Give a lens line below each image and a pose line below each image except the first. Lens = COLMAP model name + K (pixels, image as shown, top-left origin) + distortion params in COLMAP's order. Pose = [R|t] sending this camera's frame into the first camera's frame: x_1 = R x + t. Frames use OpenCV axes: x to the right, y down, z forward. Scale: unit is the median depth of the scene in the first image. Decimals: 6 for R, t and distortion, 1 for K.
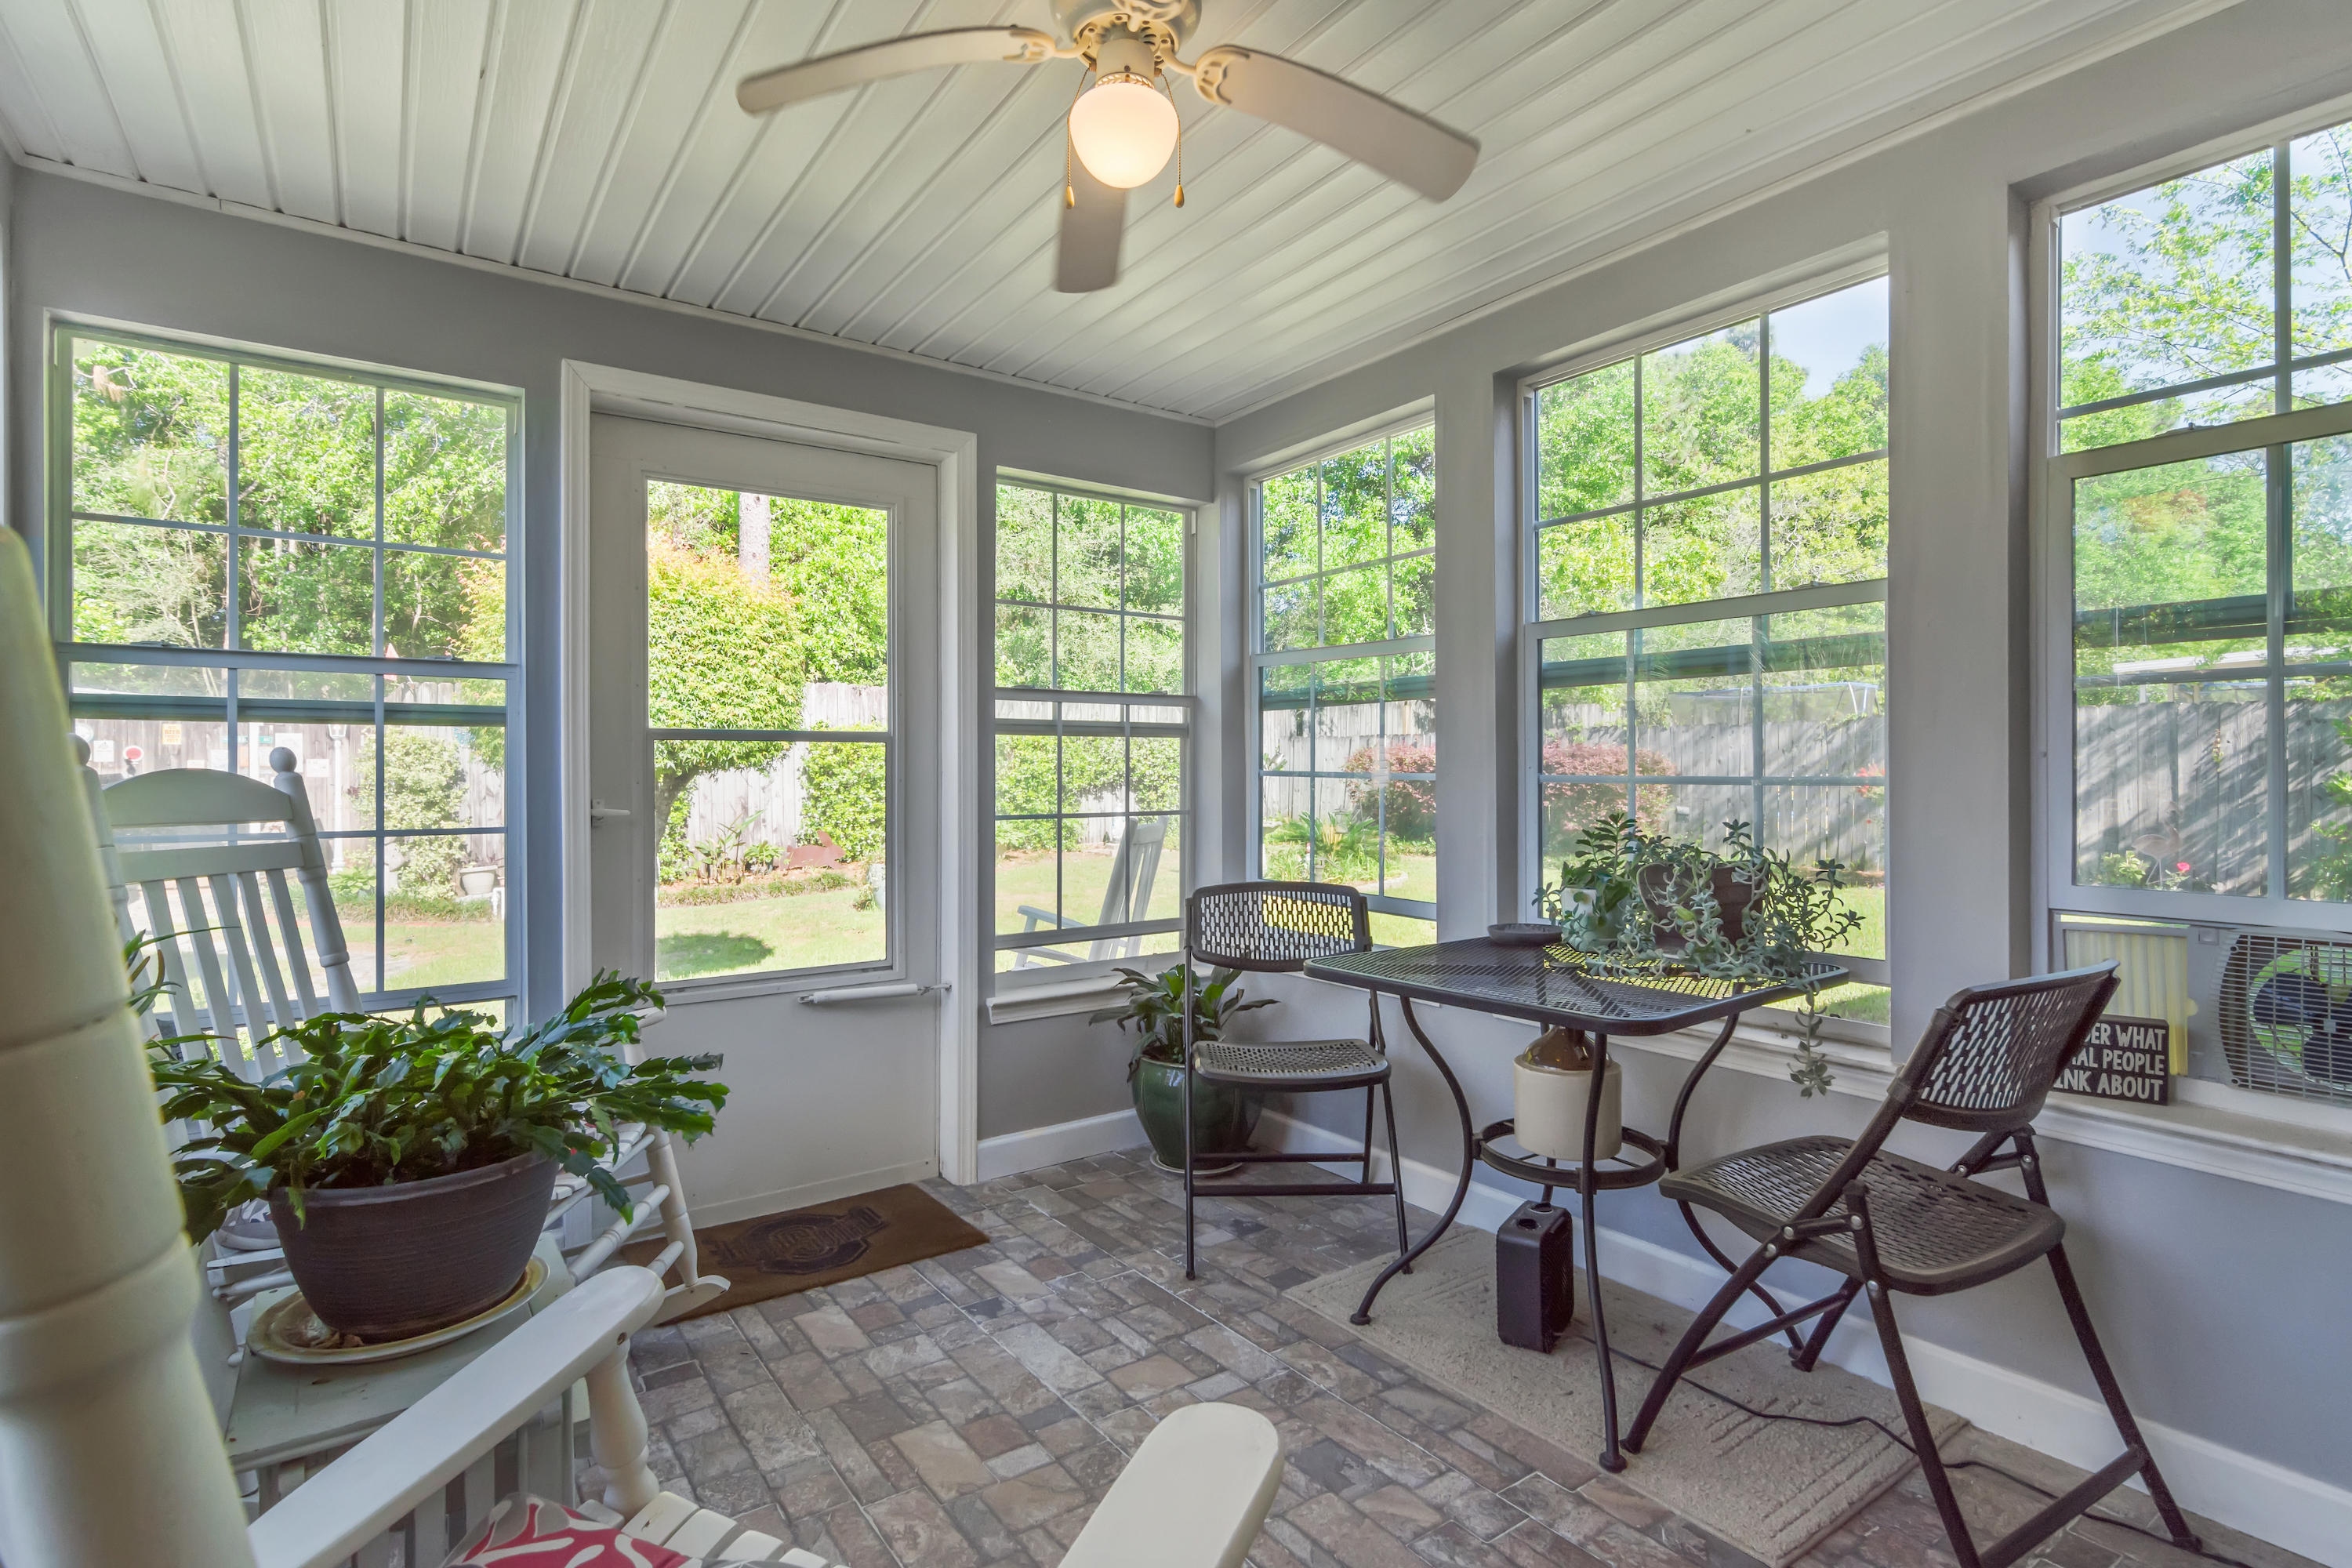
lens RADIAL K [[1136.6, 0, 1174.8], [0, 1136.6, 772.7], [0, 0, 1]] dist [-0.001765, 0.002617]
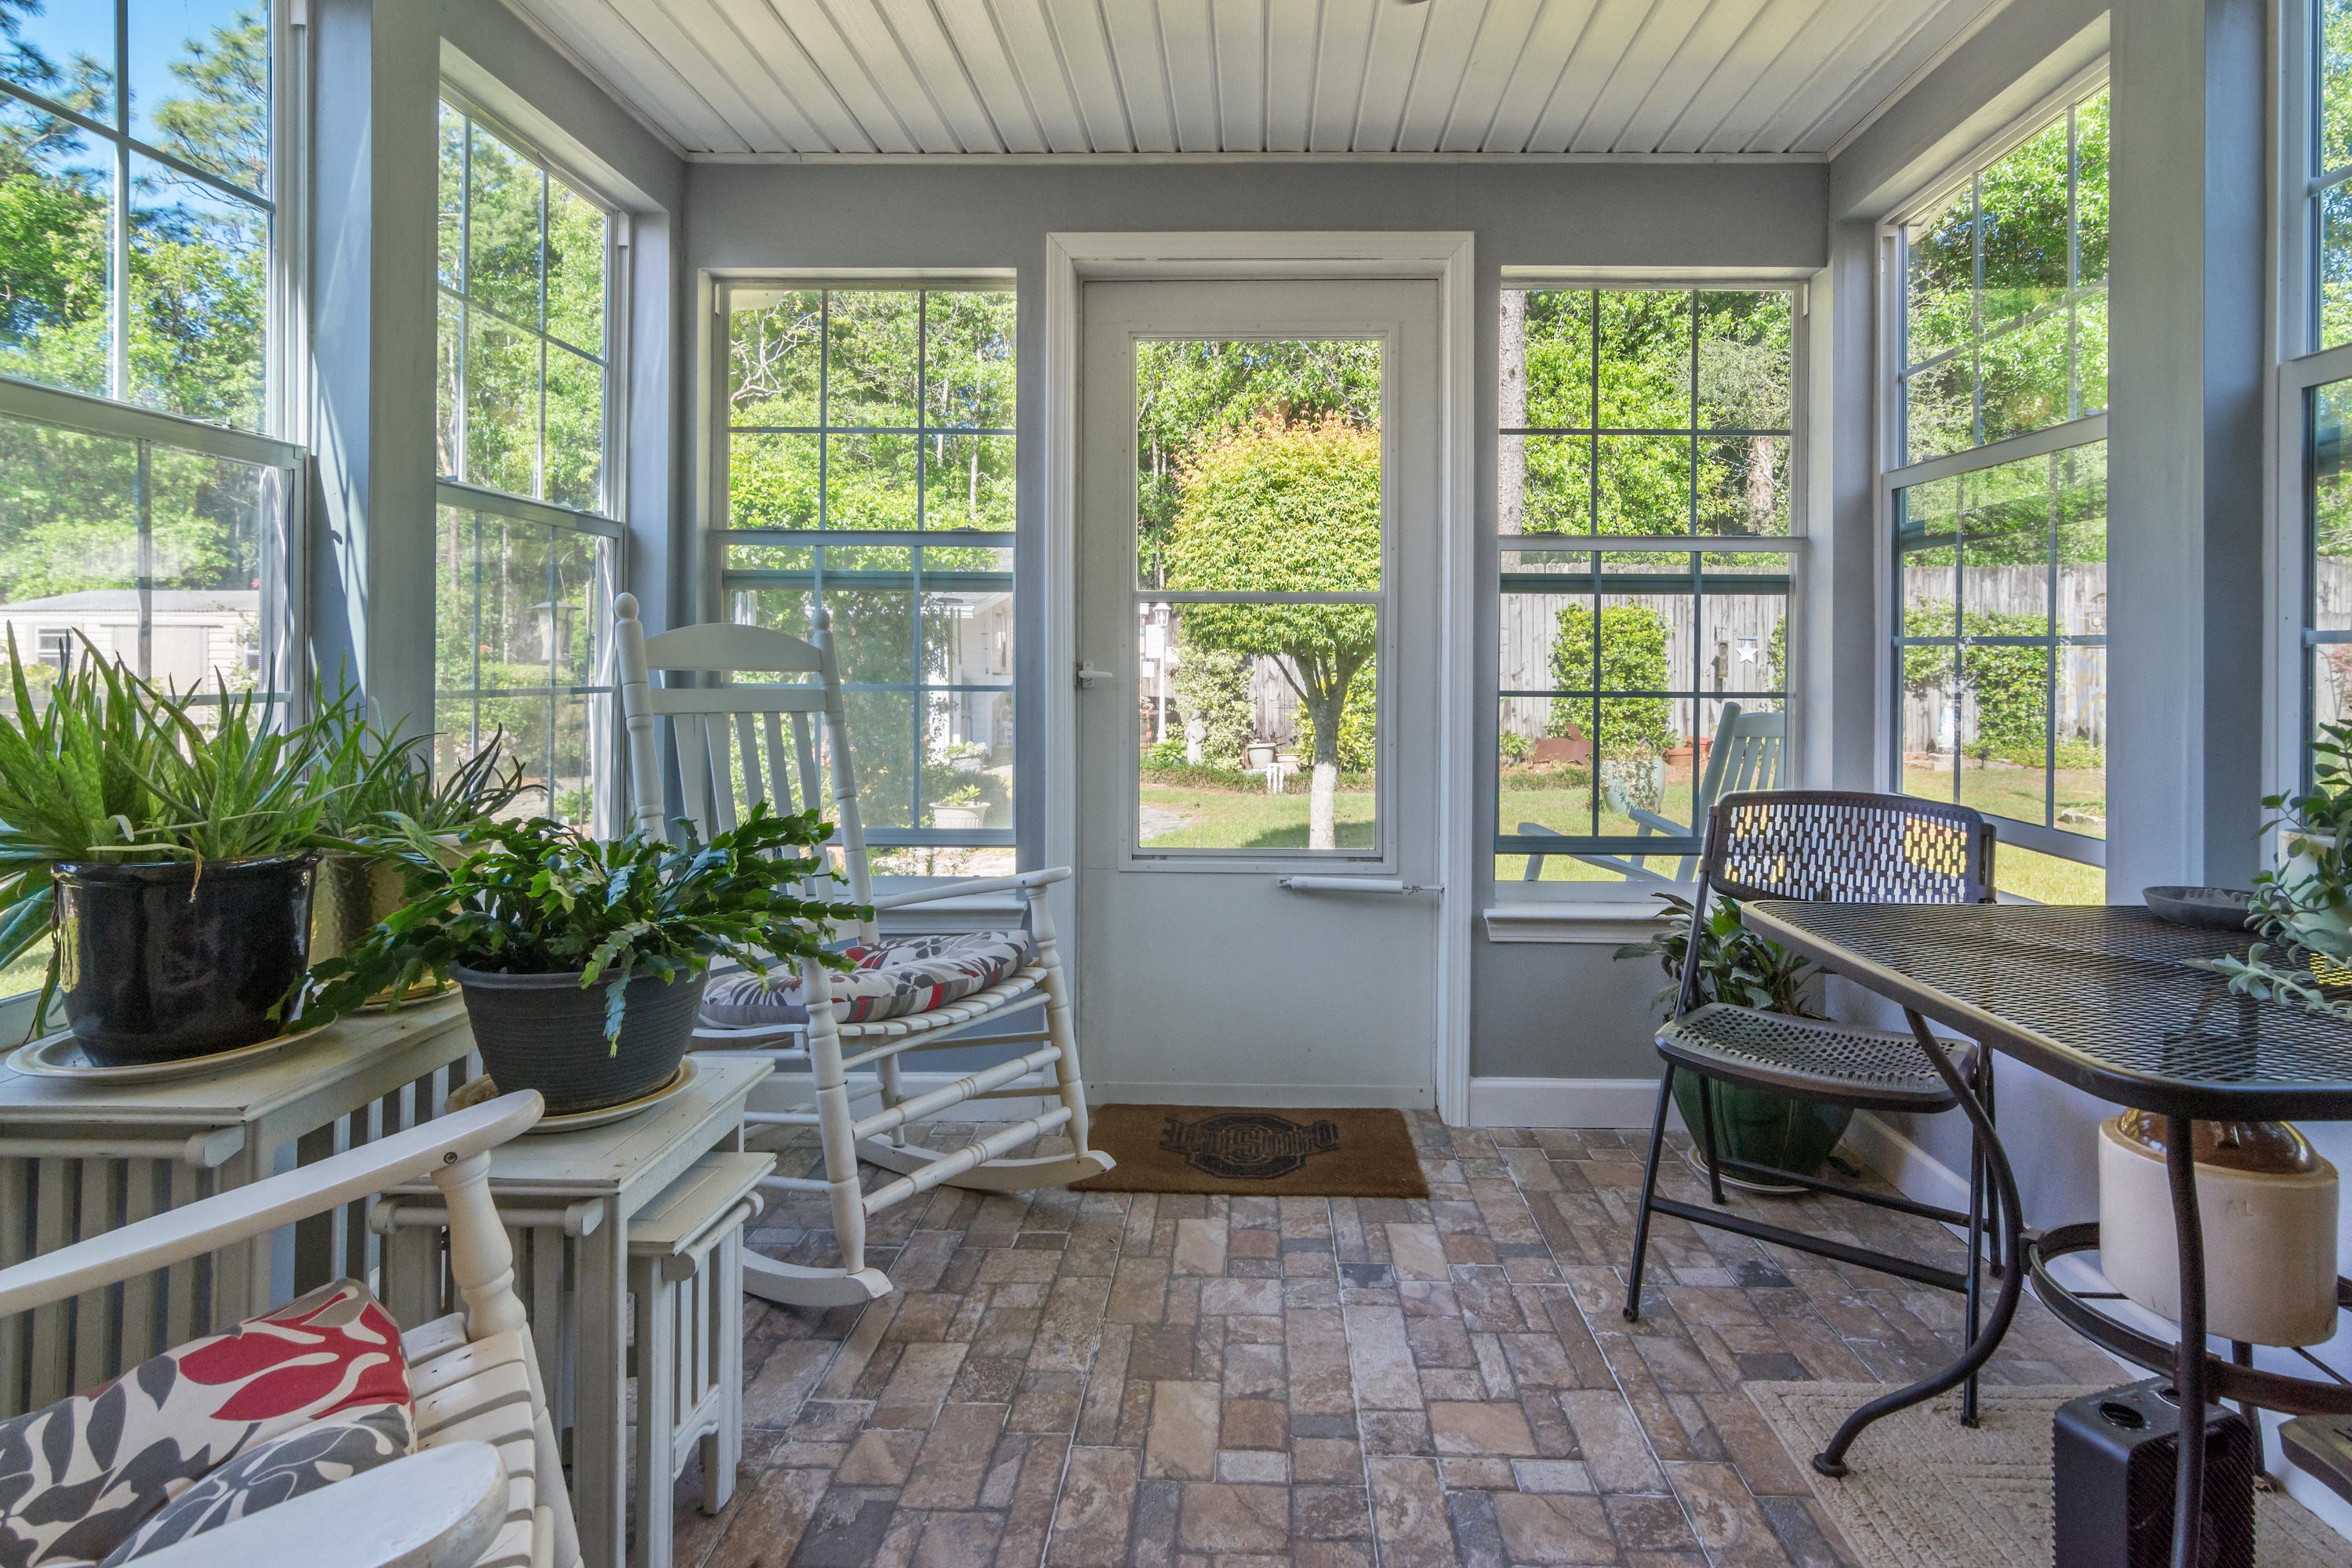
lens RADIAL K [[1216.3, 0, 1193.7], [0, 1216.3, 667.2], [0, 0, 1]] dist [0.003916, -0.001139]
pose [[0.806639, 0.012987, -0.590901, 0.209702], [-0.011043, 0.999915, 0.006901, 0.019369], [0.590941, 0.000959, 0.806714, 0.171790]]
